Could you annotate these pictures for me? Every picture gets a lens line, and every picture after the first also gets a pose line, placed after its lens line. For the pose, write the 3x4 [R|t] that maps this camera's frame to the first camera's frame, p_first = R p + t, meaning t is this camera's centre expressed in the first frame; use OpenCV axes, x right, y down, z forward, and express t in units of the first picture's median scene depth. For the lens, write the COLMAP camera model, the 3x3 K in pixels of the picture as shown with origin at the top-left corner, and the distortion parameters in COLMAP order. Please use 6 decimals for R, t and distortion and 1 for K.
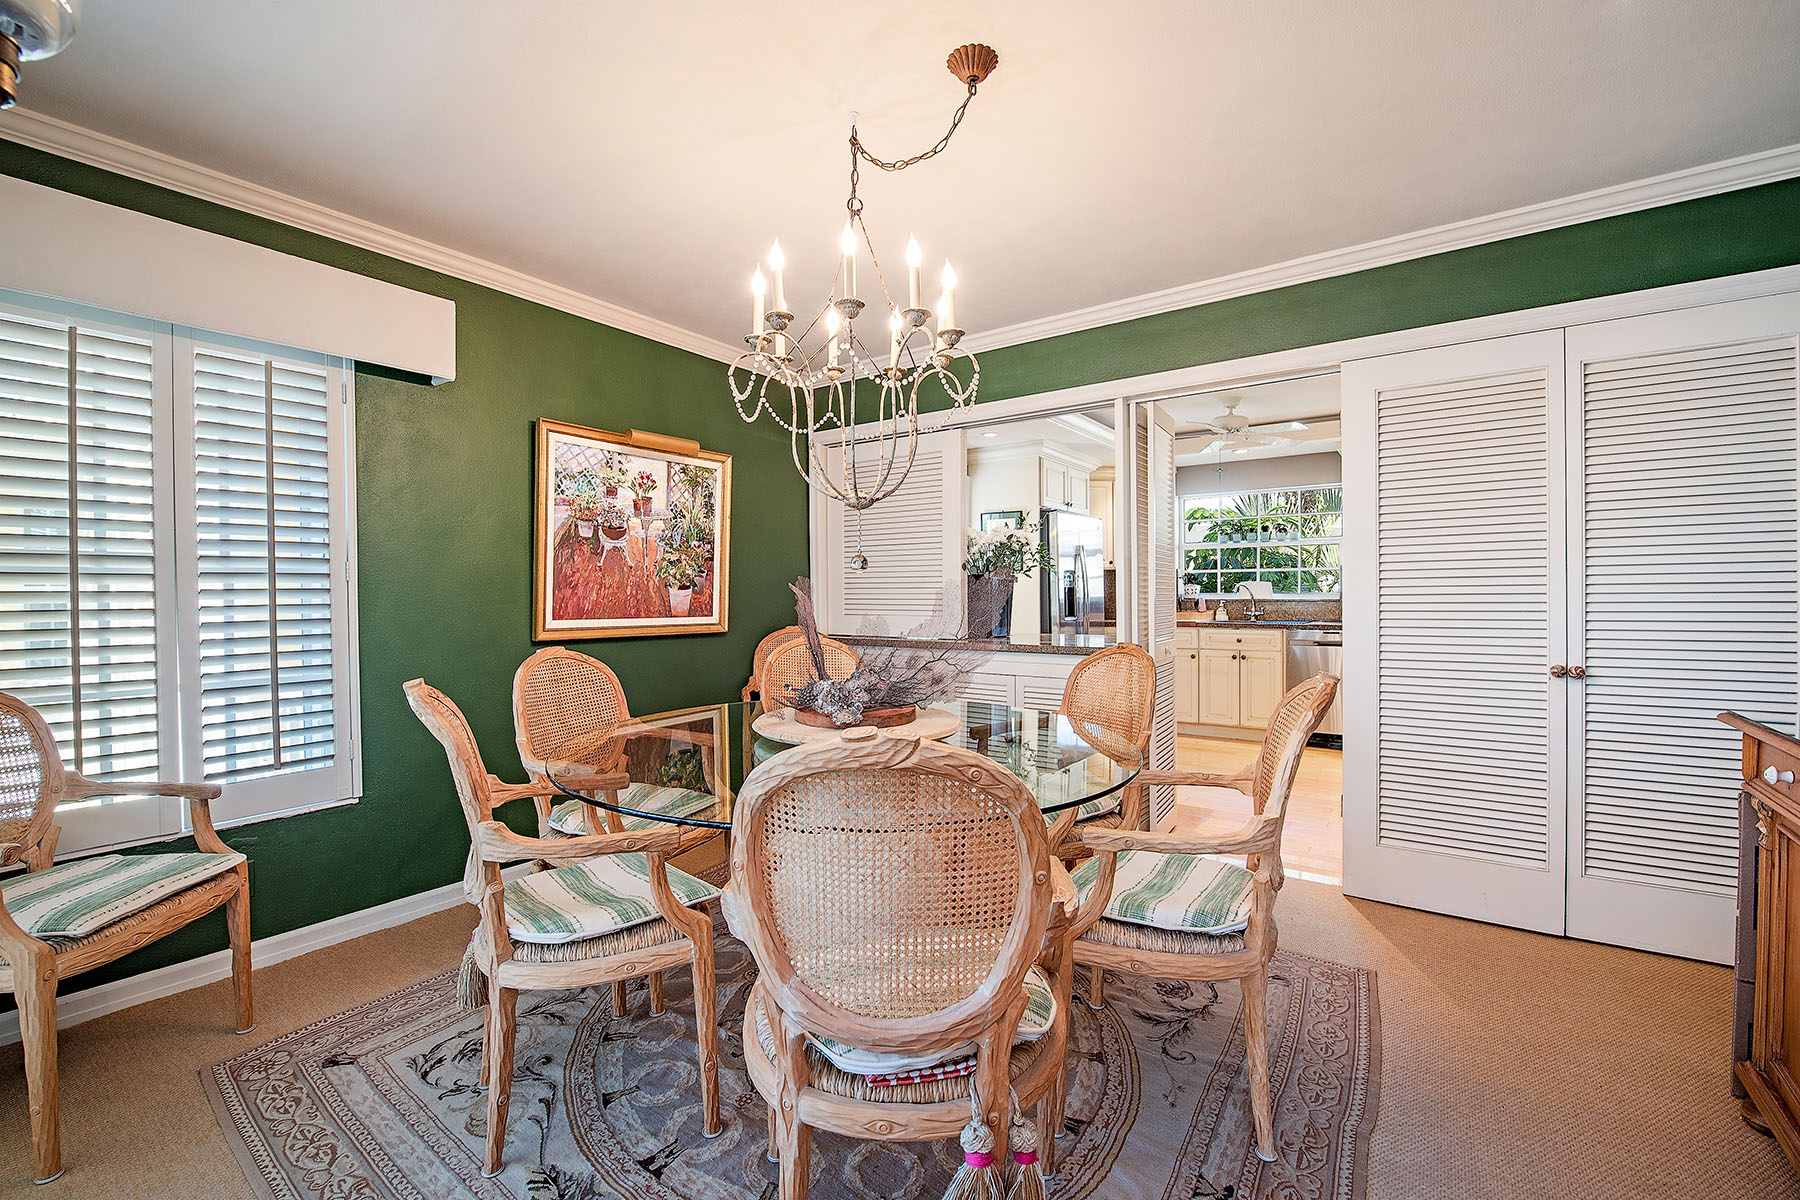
lens RADIAL K [[735.2, 0, 895.0], [0, 735.2, 598.1], [0, 0, 1]] dist [-0.000637, -0.000006]
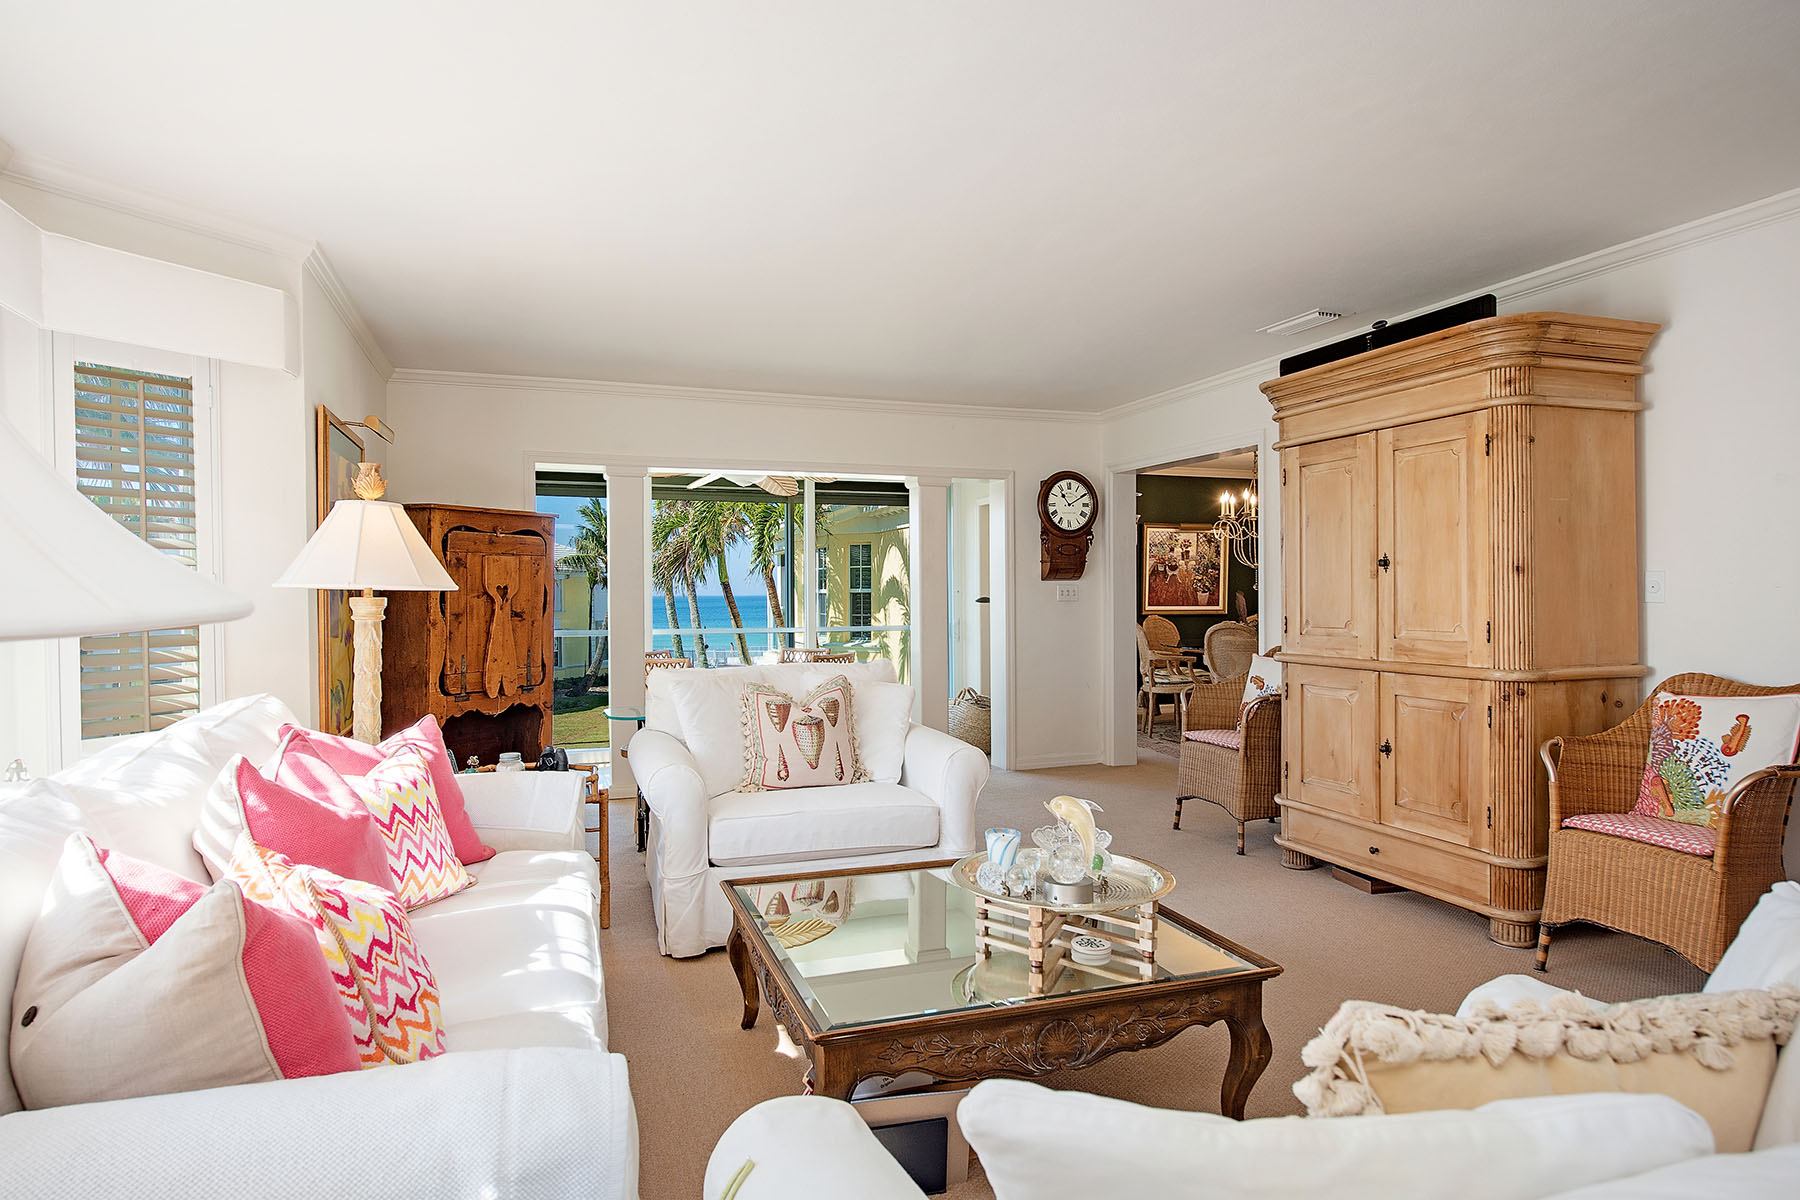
lens RADIAL K [[1027.4, 0, 887.1], [0, 1027.4, 598.9], [0, 0, 1]] dist [0.003278, 0.000057]
pose [[0.823332, 0.003302, -0.567551, 0.600891], [-0.000912, 0.999989, 0.004496, -0.006617], [0.567560, -0.003184, 0.823326, -1.835478]]
